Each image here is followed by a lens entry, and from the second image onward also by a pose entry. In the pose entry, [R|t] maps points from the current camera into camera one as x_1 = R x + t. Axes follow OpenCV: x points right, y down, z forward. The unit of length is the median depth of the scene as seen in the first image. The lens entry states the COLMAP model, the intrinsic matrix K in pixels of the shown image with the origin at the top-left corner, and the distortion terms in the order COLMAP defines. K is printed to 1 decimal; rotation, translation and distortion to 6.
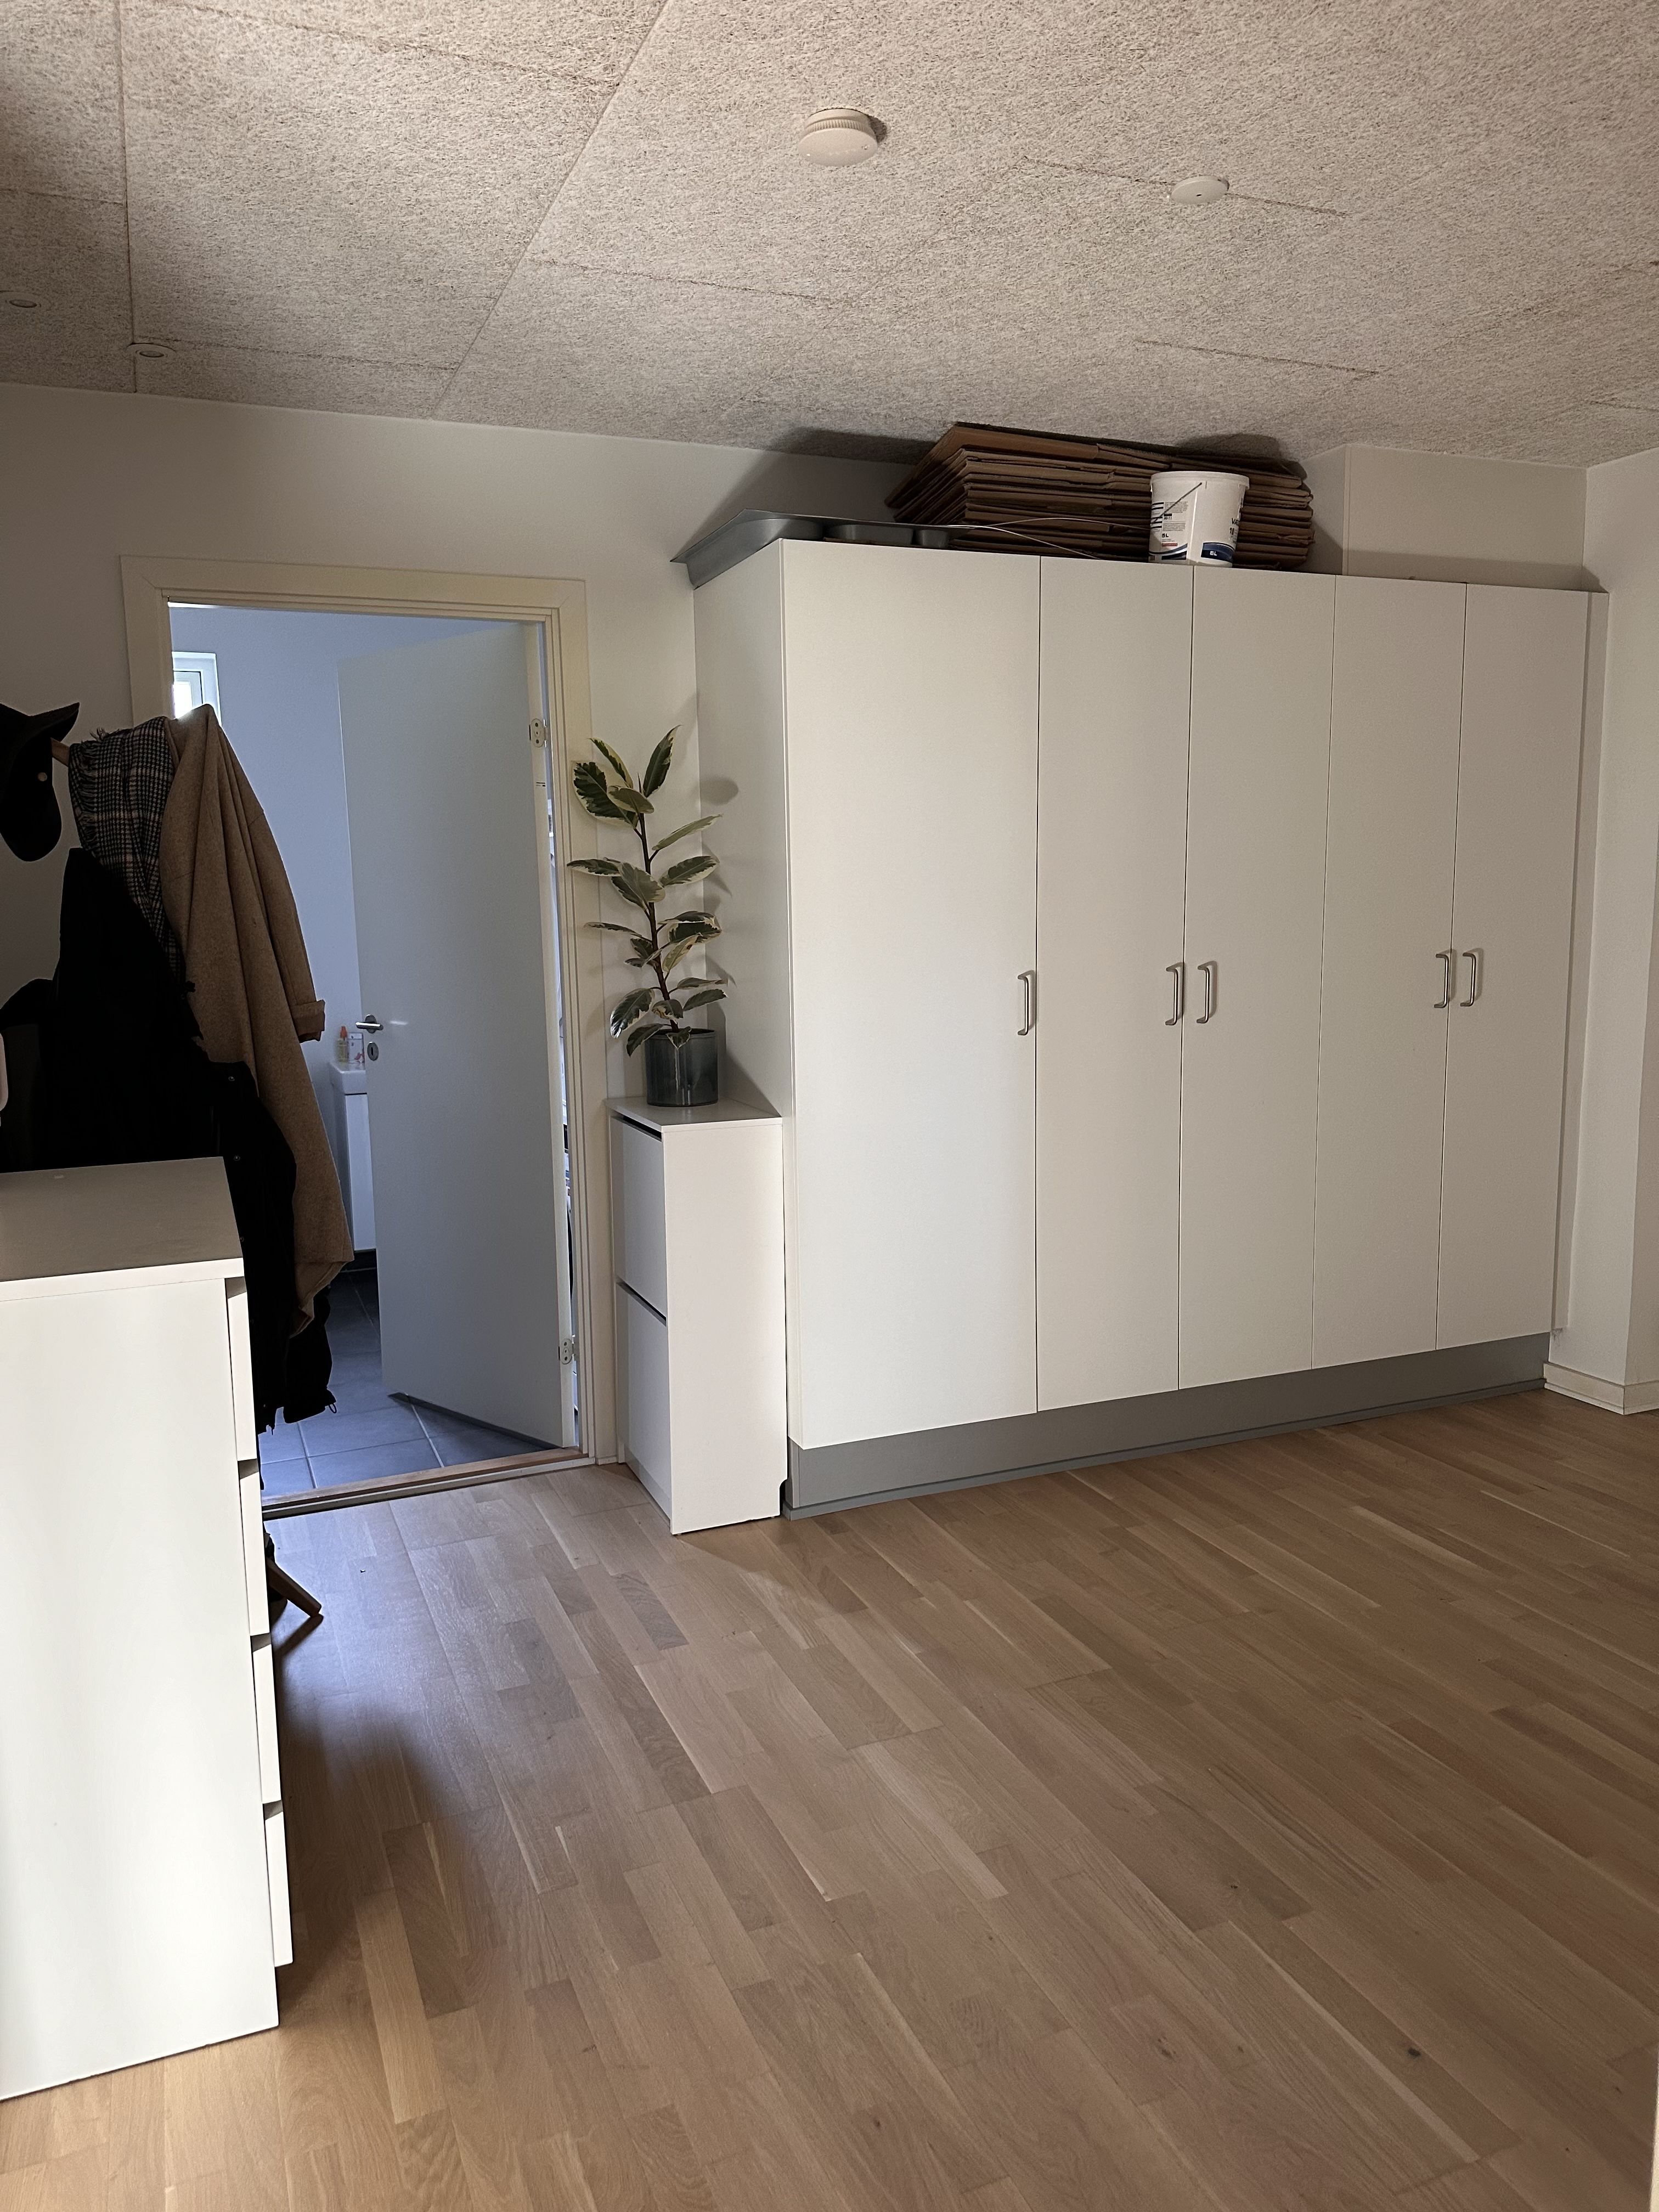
lens RADIAL K [[1587.2, 0, 823.6], [0, 1587.2, 1097.2], [0, 0, 1]] dist [0.069984, -0.070685]
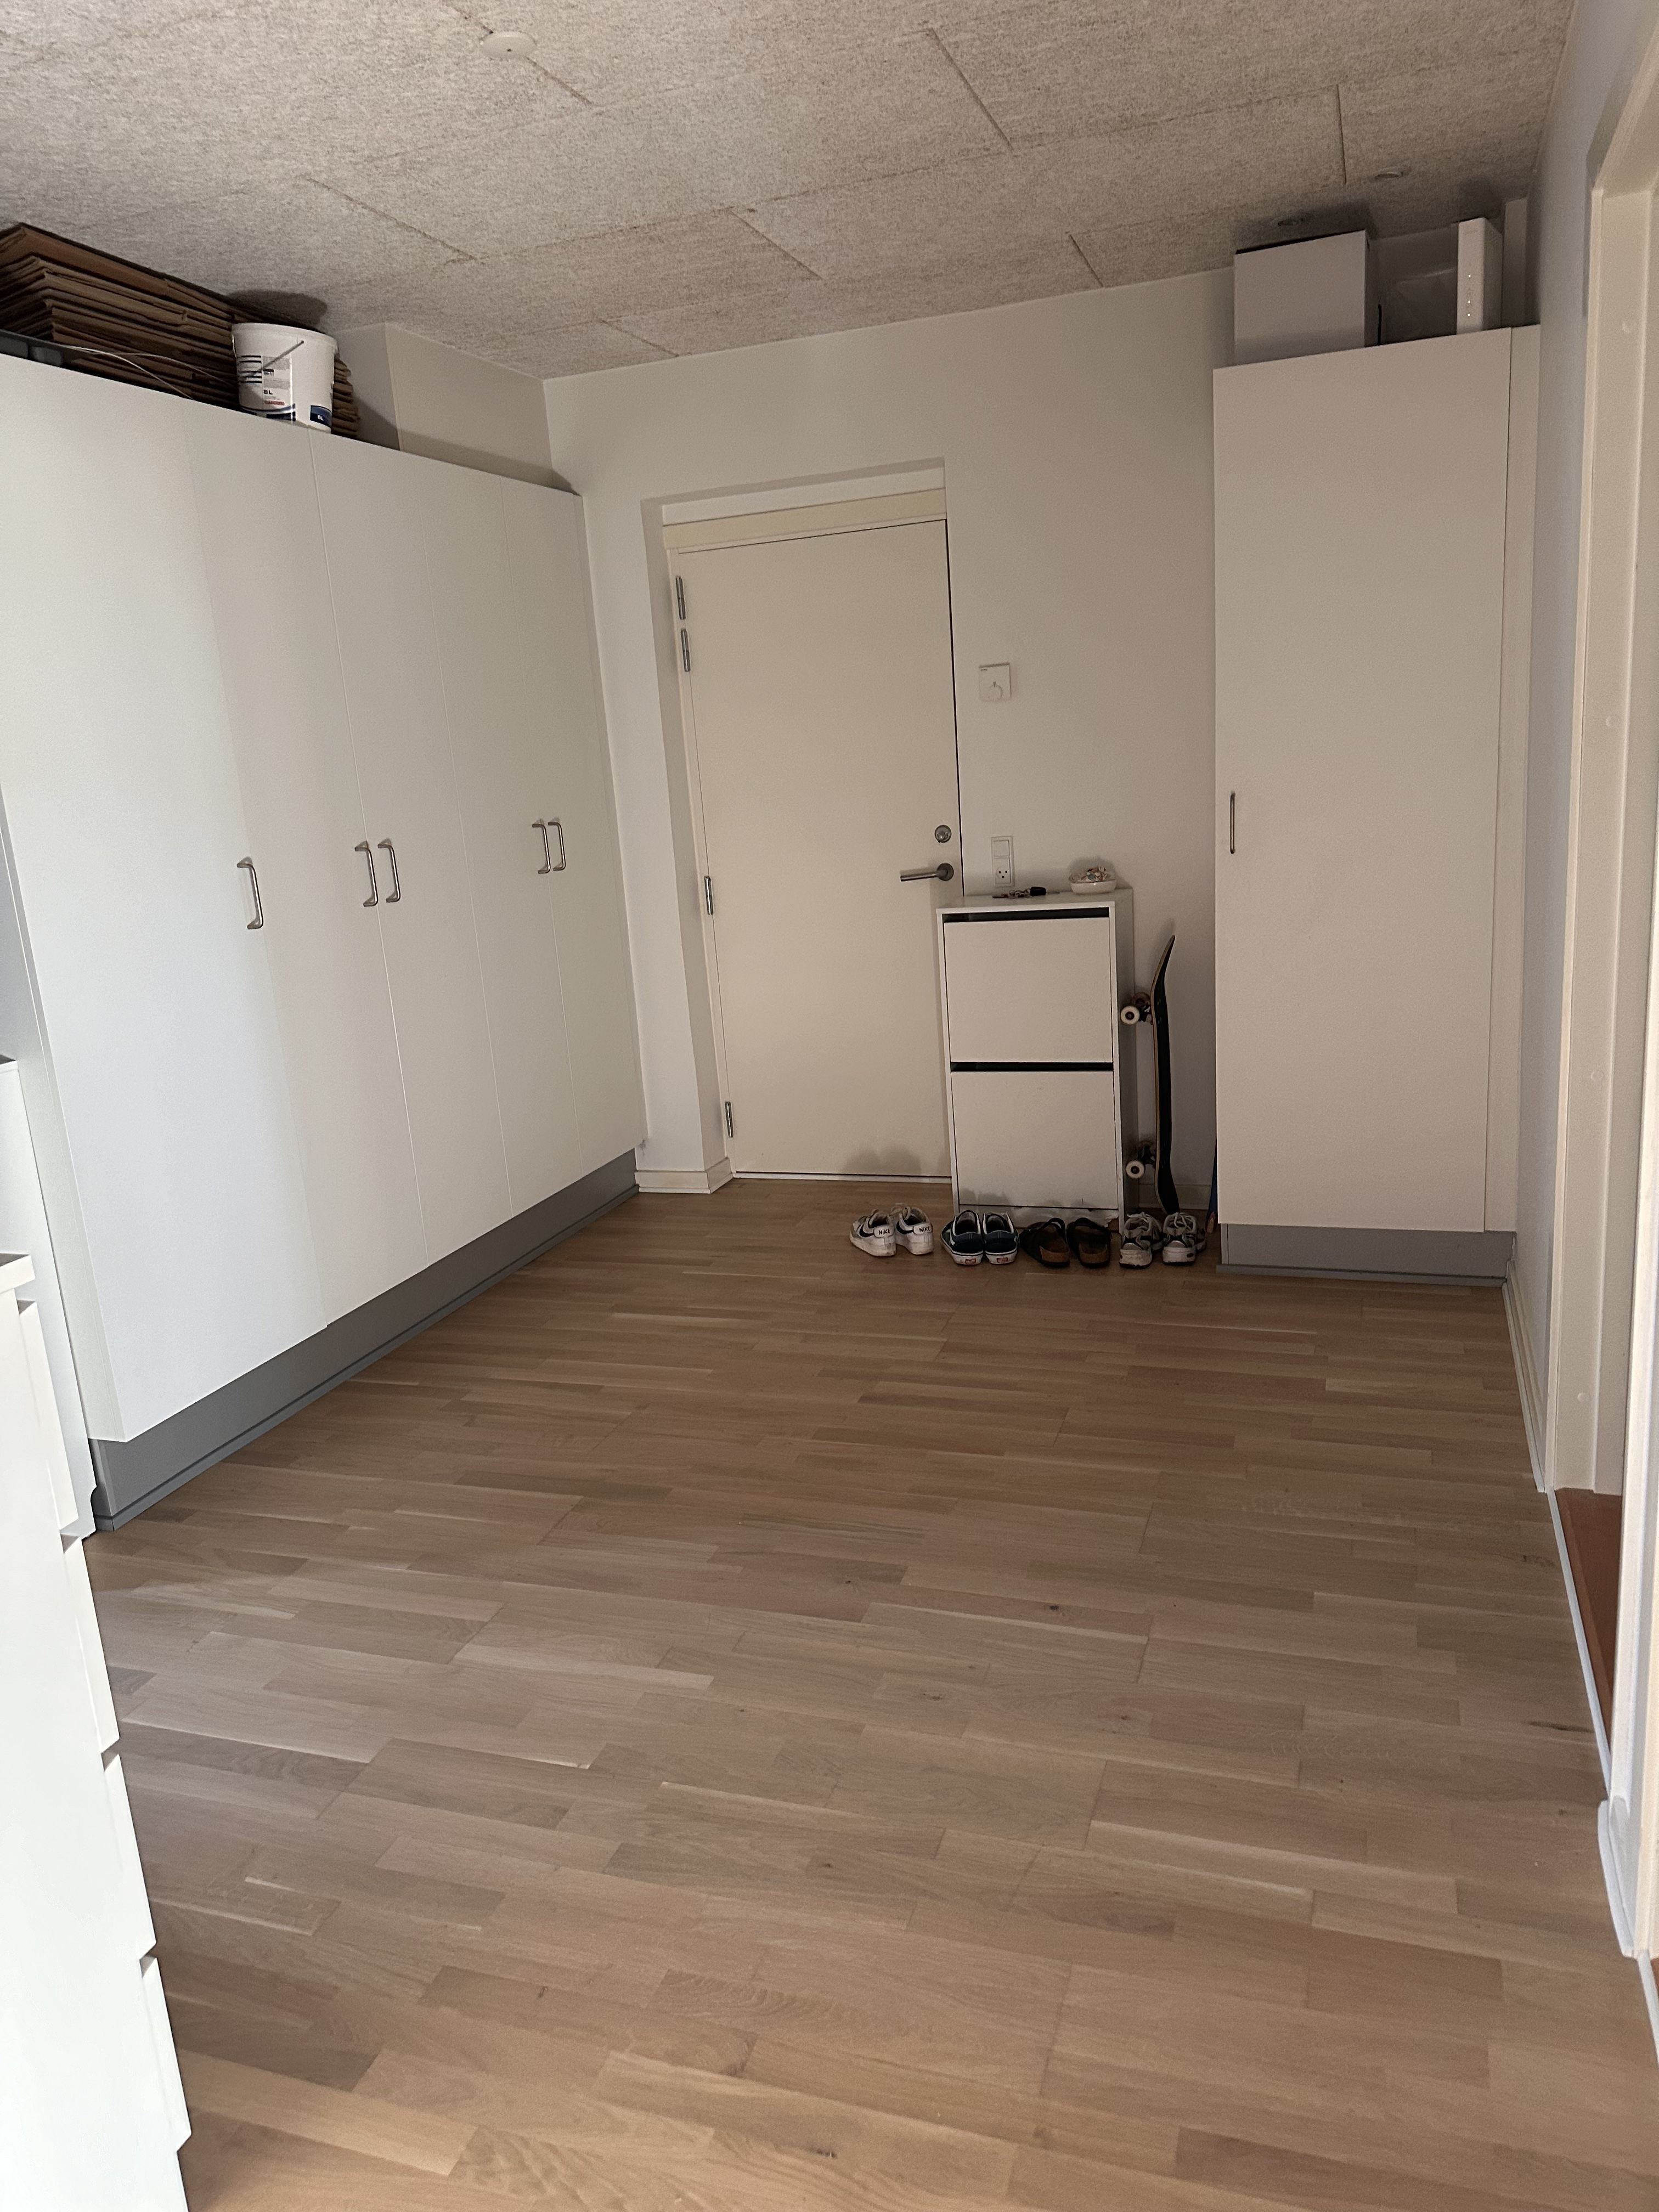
lens RADIAL K [[1587.2, 0, 823.6], [0, 1587.2, 1097.2], [0, 0, 1]] dist [0.069984, -0.070685]
pose [[0.665598, -0.196860, 0.719878, -0.406961], [0.163533, 0.979613, 0.116686, 0.001117], [-0.728173, 0.040058, 0.684222, 0.150925]]
